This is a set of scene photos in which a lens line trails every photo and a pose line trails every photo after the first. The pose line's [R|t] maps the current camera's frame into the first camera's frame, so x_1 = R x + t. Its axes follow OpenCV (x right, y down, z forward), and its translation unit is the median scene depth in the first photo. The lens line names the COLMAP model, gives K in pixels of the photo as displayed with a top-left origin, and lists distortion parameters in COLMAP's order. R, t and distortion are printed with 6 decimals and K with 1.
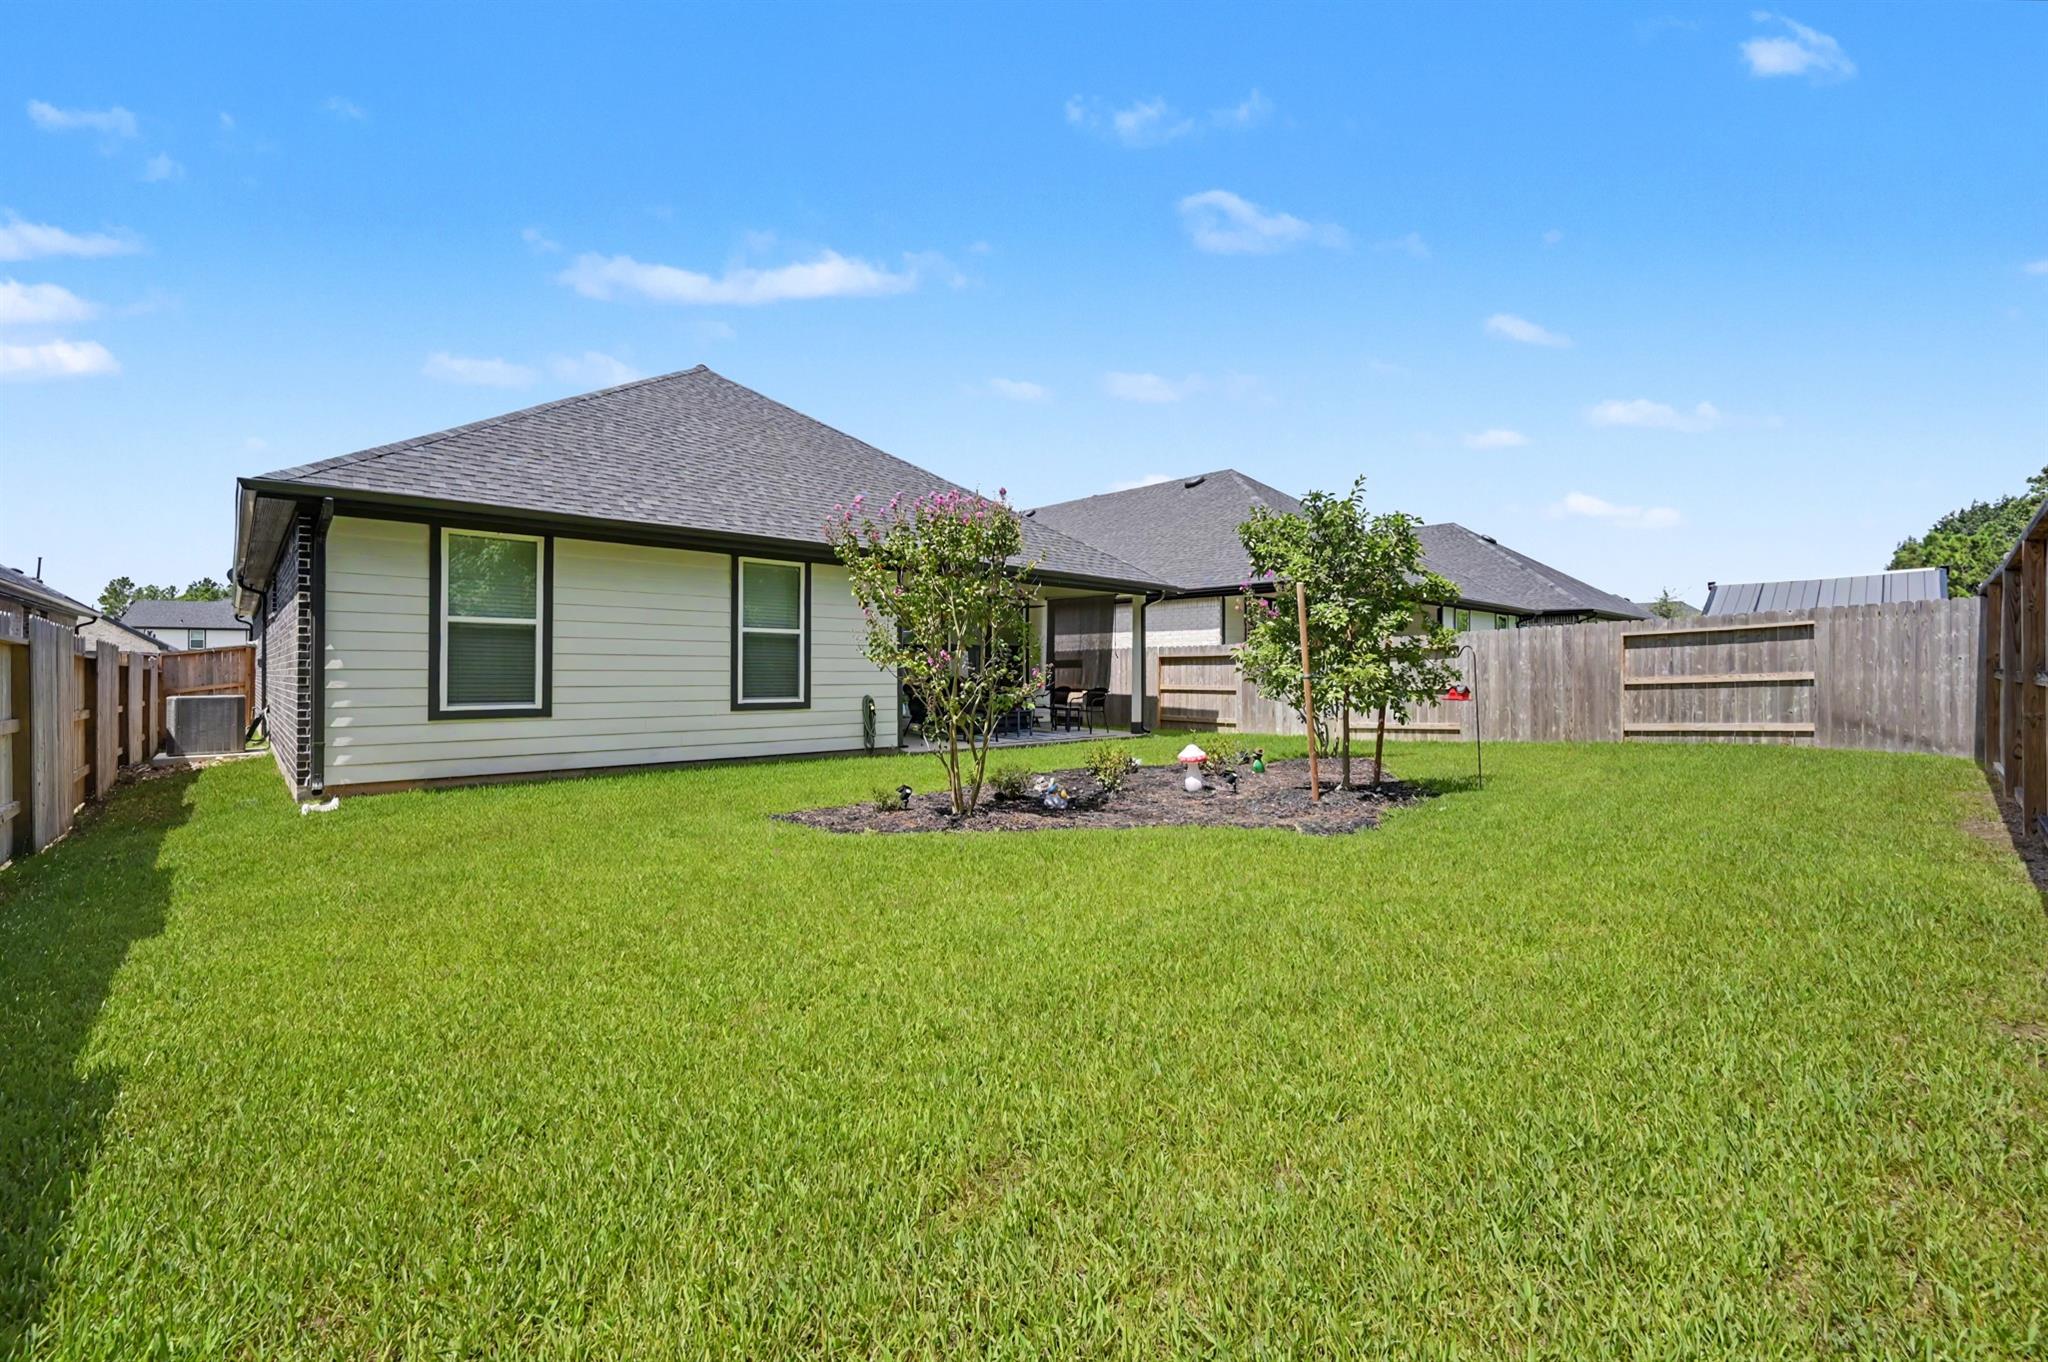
lens RADIAL K [[829.6, 0, 1021.3], [0, 829.6, 680.4], [0, 0, 1]] dist [-0.000169, -0.000109]
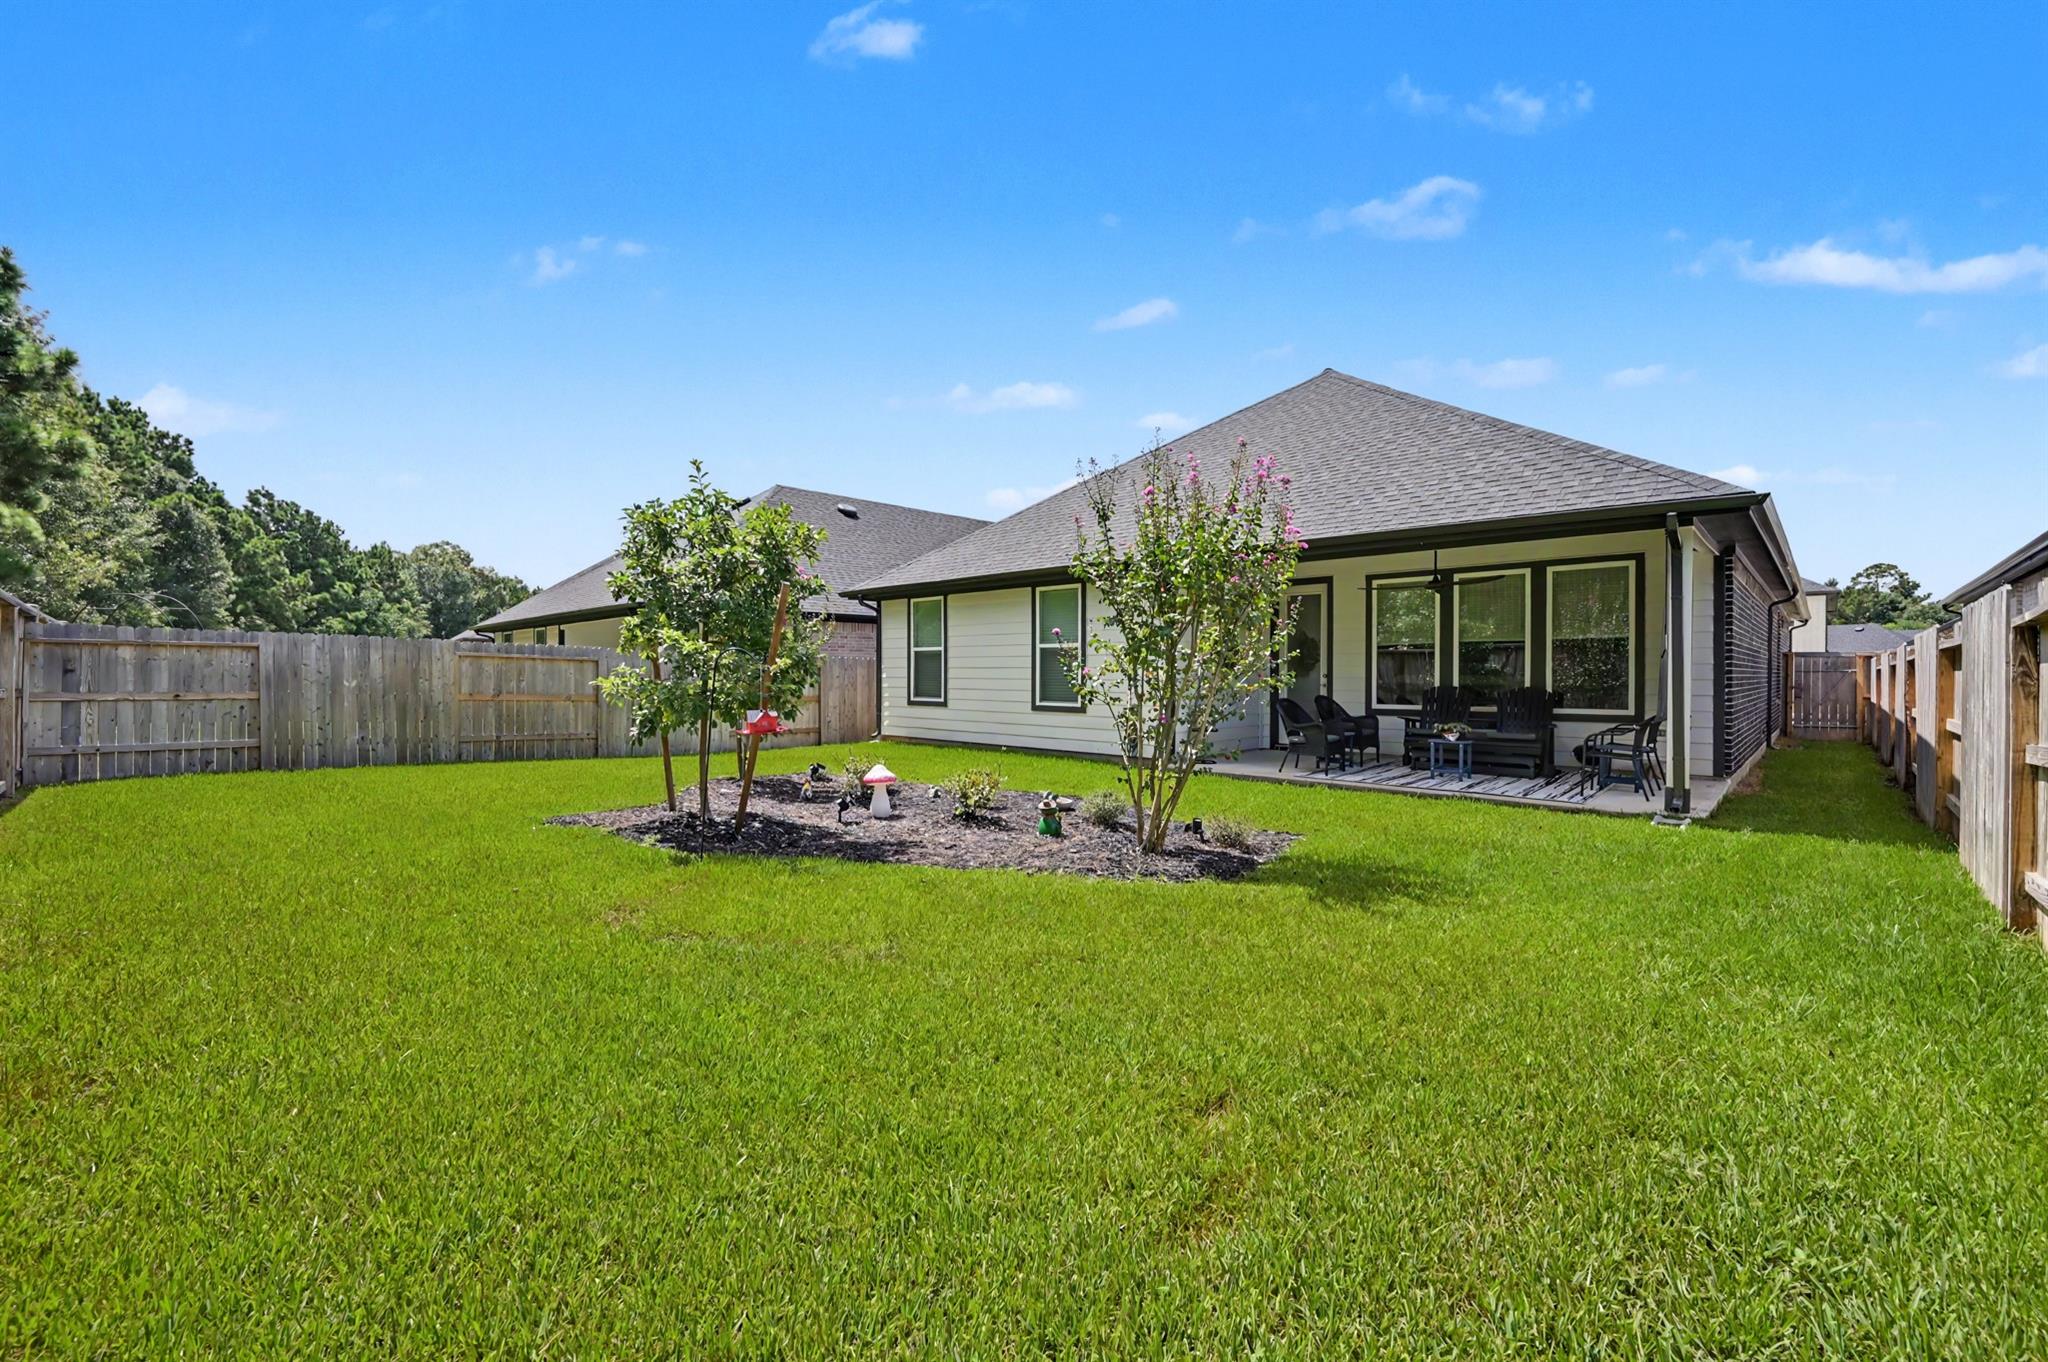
lens RADIAL K [[829.6, 0, 1021.3], [0, 829.6, 680.4], [0, 0, 1]] dist [-0.000169, -0.000109]
pose [[0.070145, 0.004221, -0.997528, 0.962317], [-0.013345, 0.999906, 0.003293, -0.013933], [0.997448, 0.013081, 0.070195, 0.958276]]
